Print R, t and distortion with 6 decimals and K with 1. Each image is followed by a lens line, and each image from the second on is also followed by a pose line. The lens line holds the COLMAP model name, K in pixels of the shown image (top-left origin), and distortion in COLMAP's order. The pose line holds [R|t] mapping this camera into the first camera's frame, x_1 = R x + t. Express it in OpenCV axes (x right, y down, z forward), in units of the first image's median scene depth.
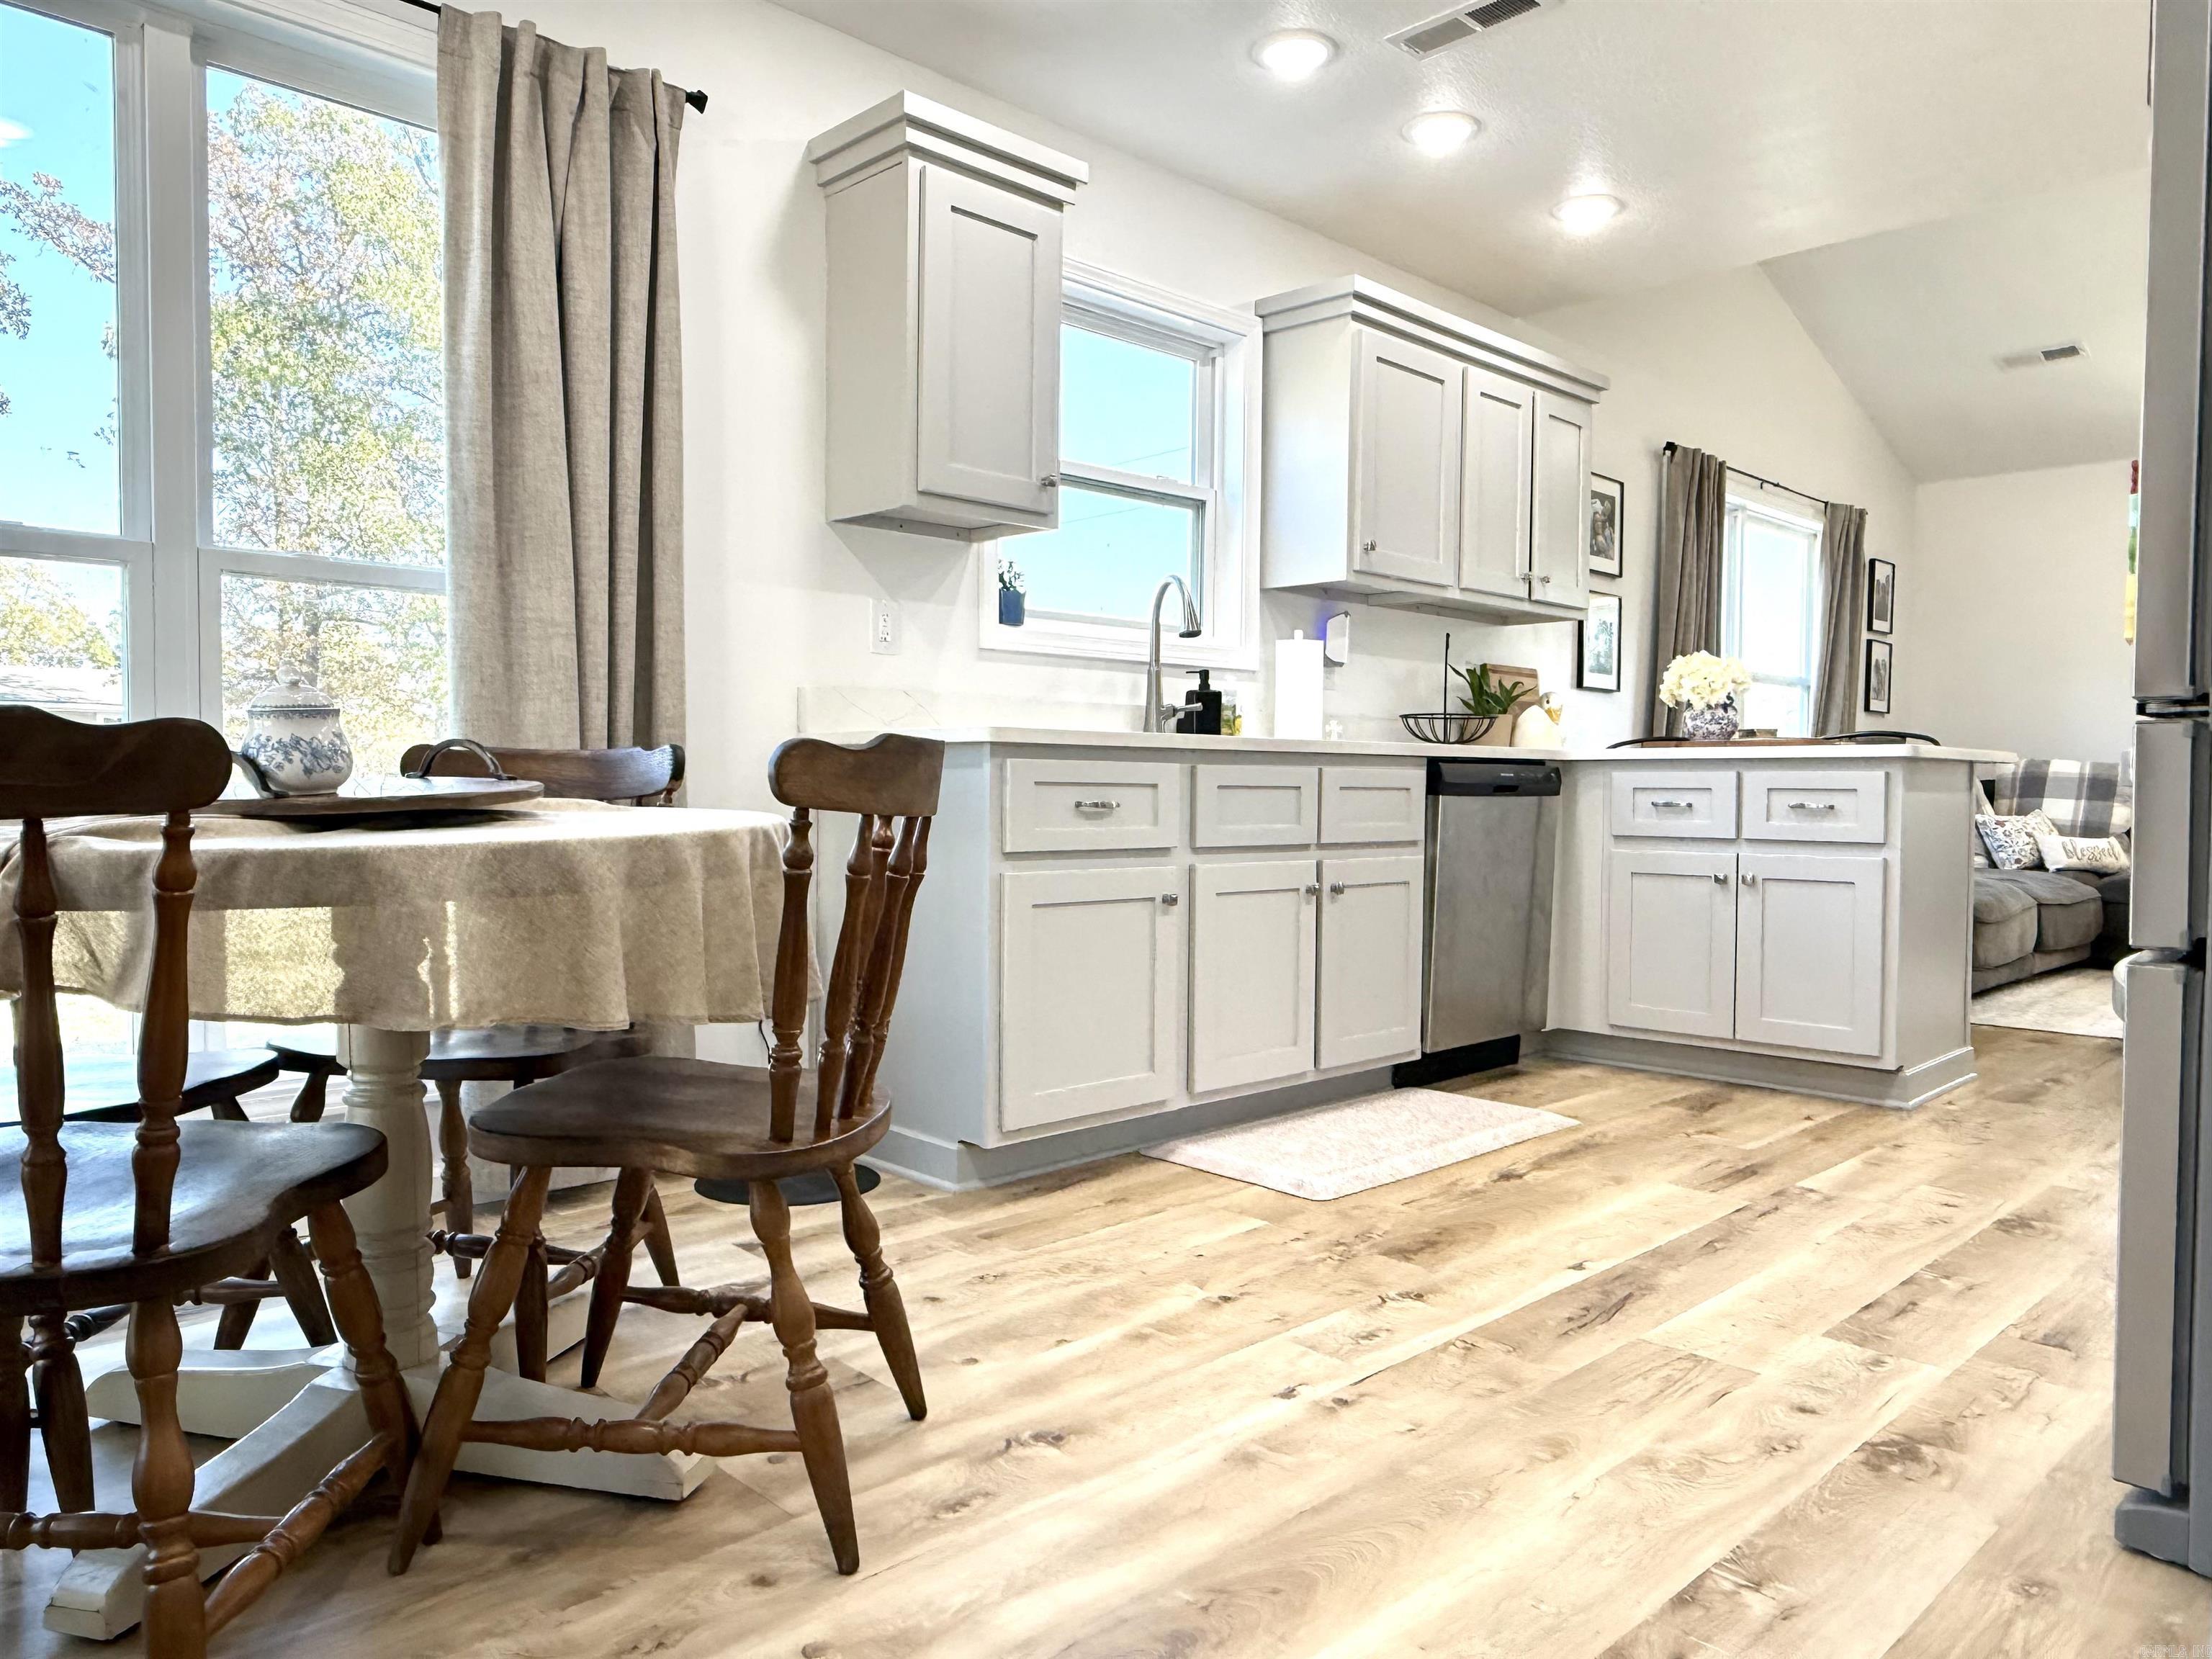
lens RADIAL K [[1481.3, 0, 1099.6], [0, 1481.3, 824.8], [0, 0, 1]] dist [0.001456, 0.002408]
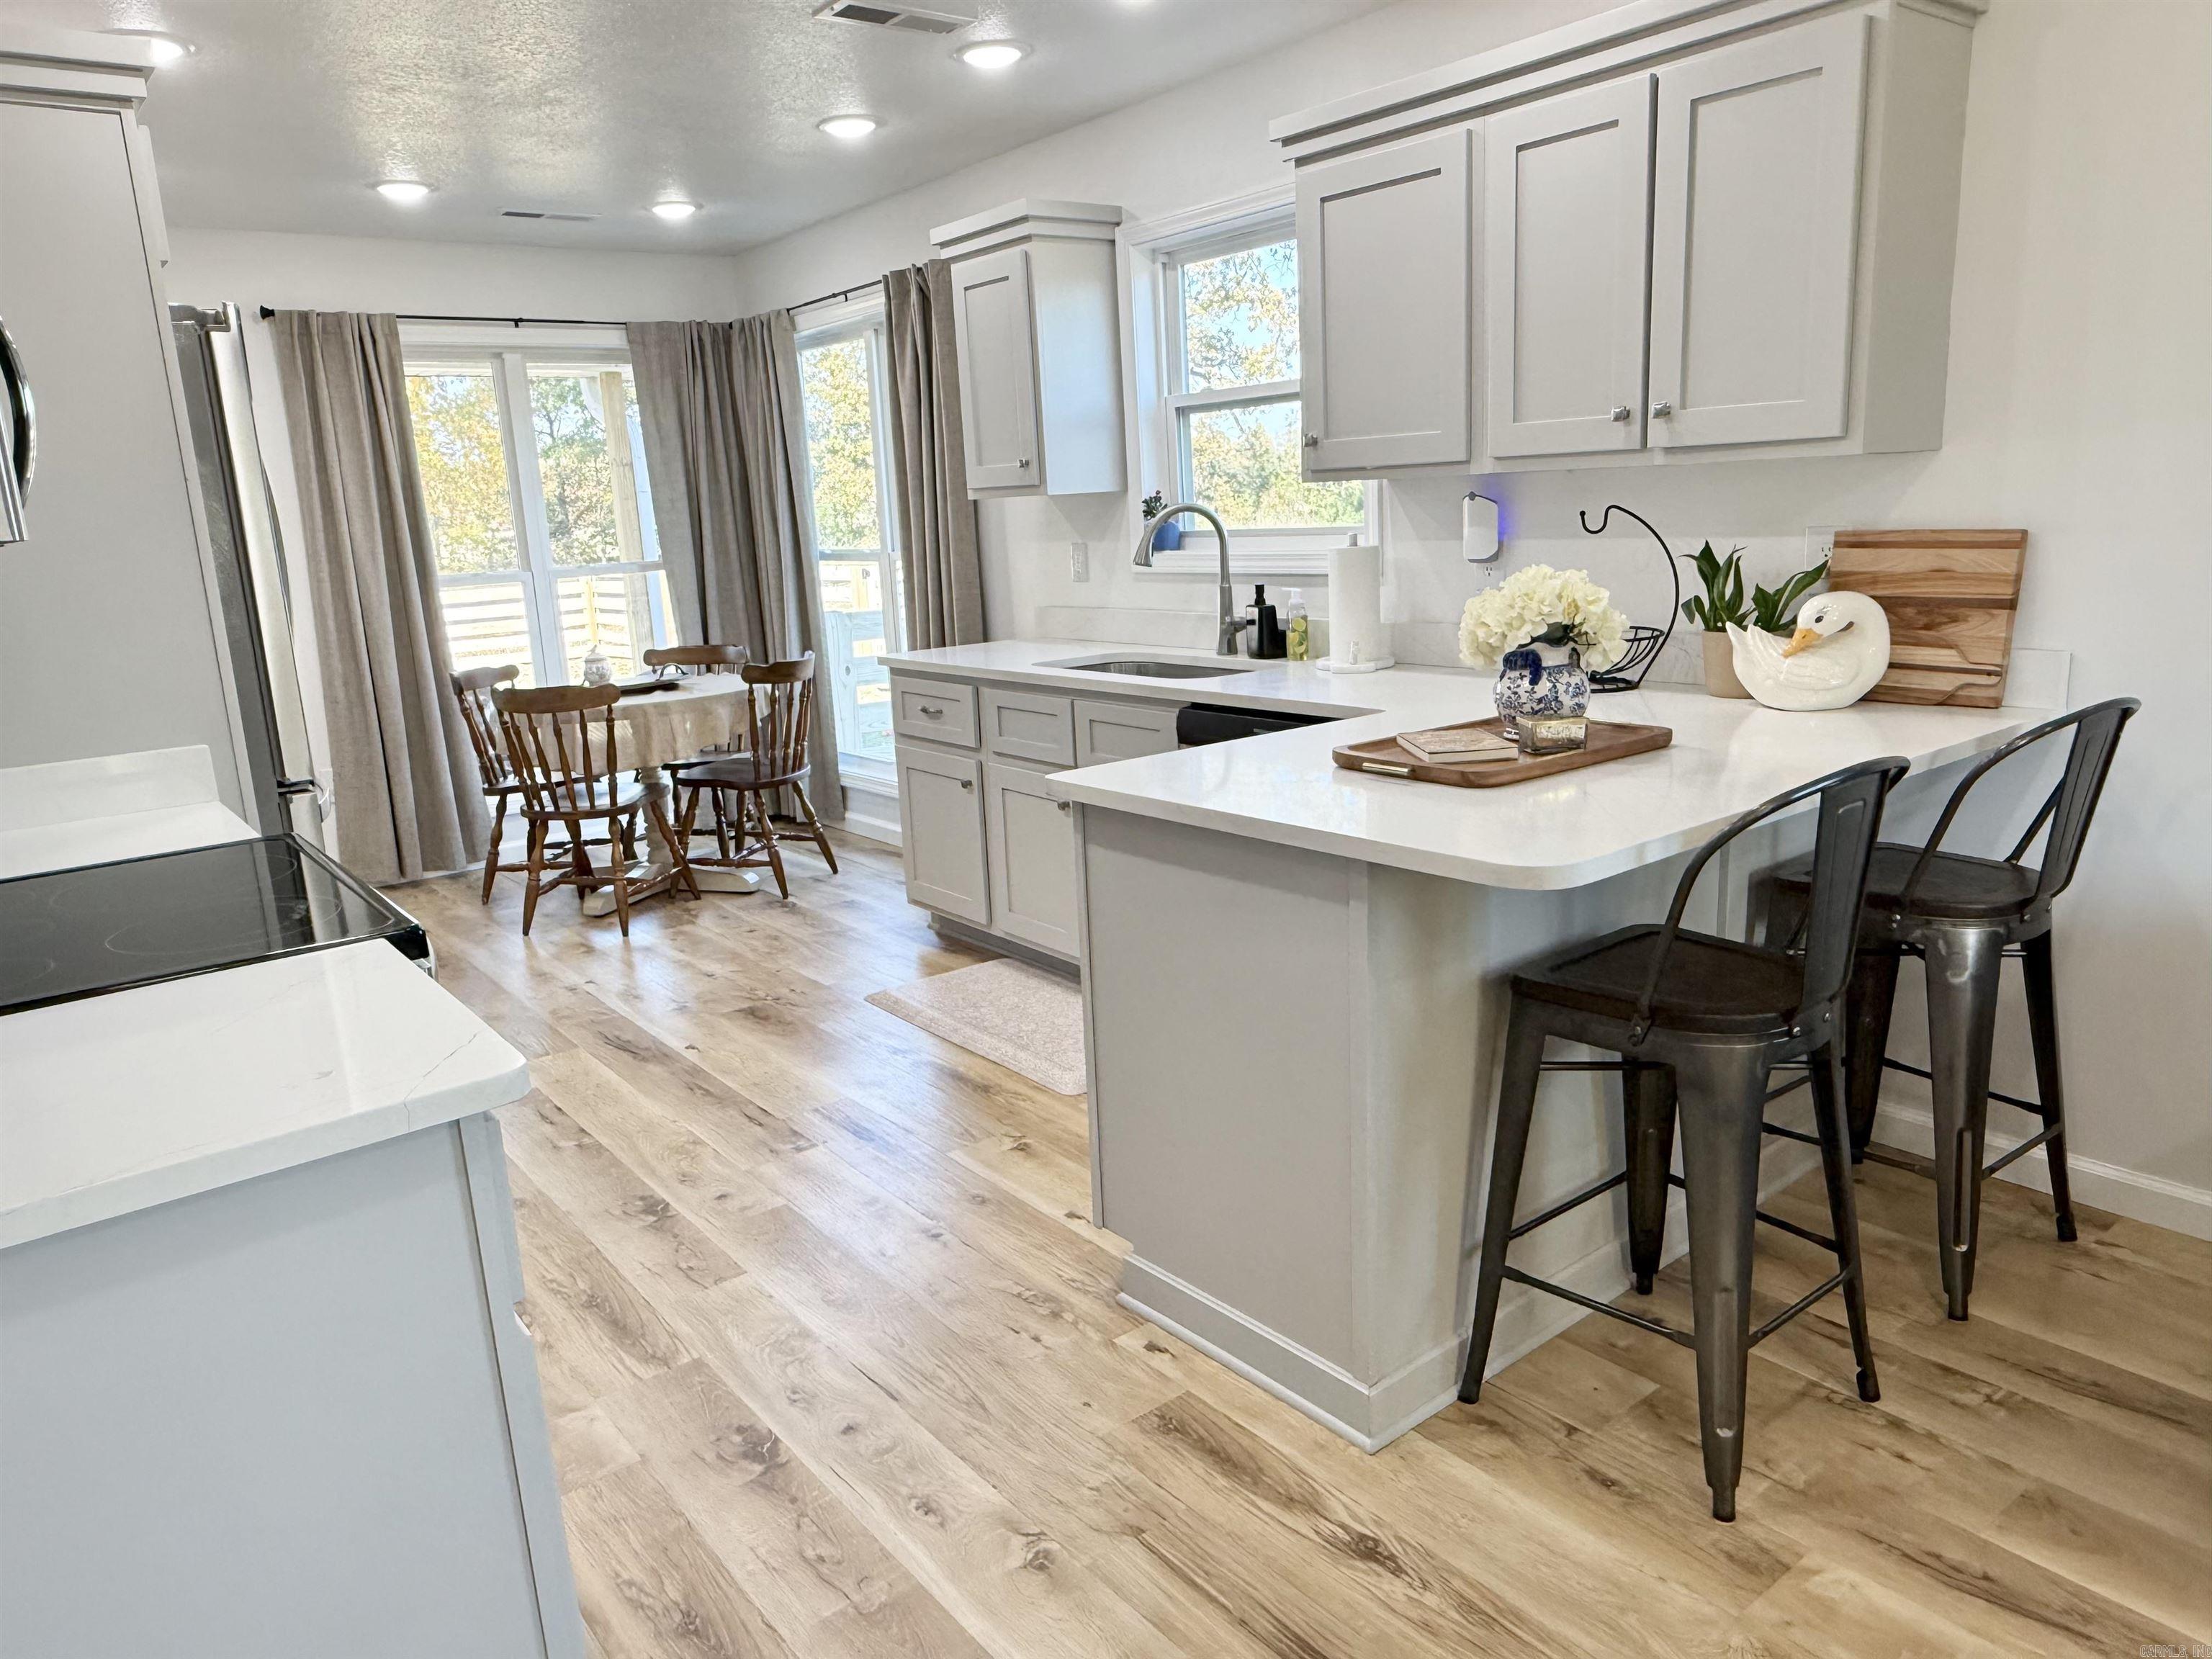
lens RADIAL K [[1481.3, 0, 1102.7], [0, 1481.3, 830.0], [0, 0, 1]] dist [0.001456, 0.002408]
pose [[-0.101837, 0.213340, -0.971656, 1.284643], [0.019838, 0.976975, 0.212429, -0.184776], [0.994603, 0.002357, -0.103724, 1.167317]]
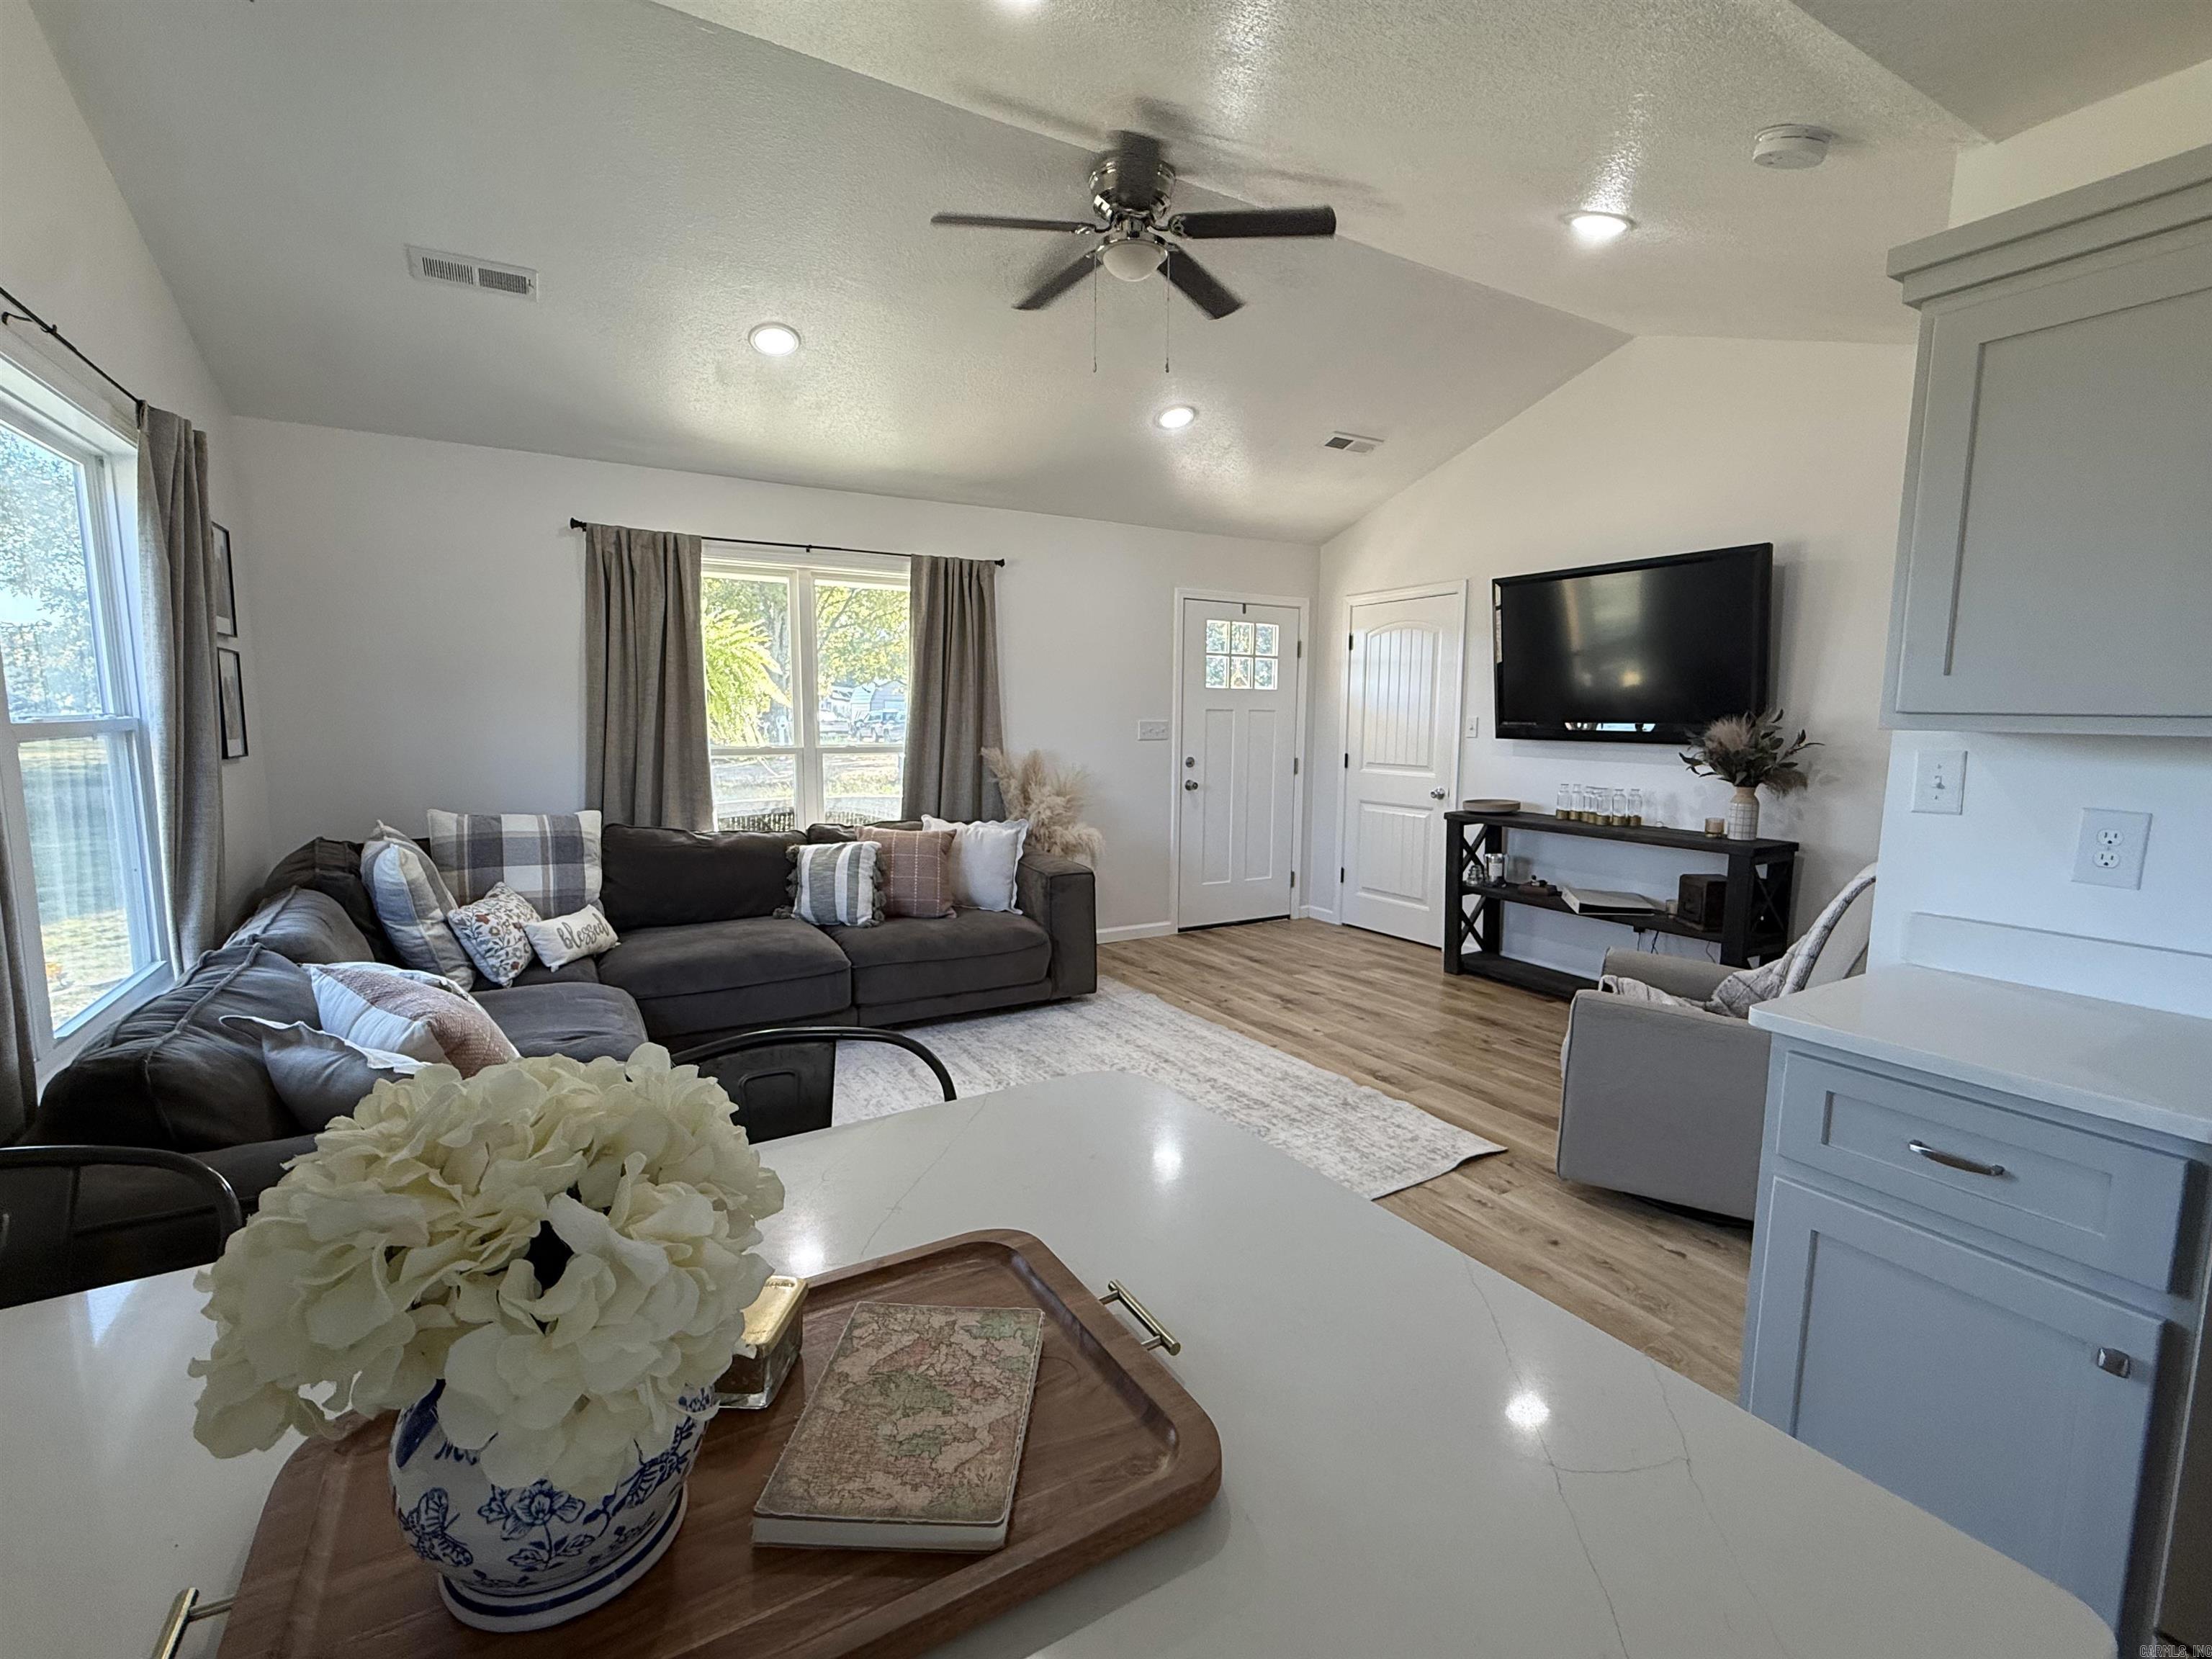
lens RADIAL K [[985.0, 0, 1099.2], [0, 985.0, 827.6], [0, 0, 1]] dist [0.005014, -0.000380]
pose [[0.231739, -0.123793, 0.964869, 0.417375], [0.024263, 0.992297, 0.121484, -0.202456], [-0.972475, -0.004742, 0.232958, 1.182540]]
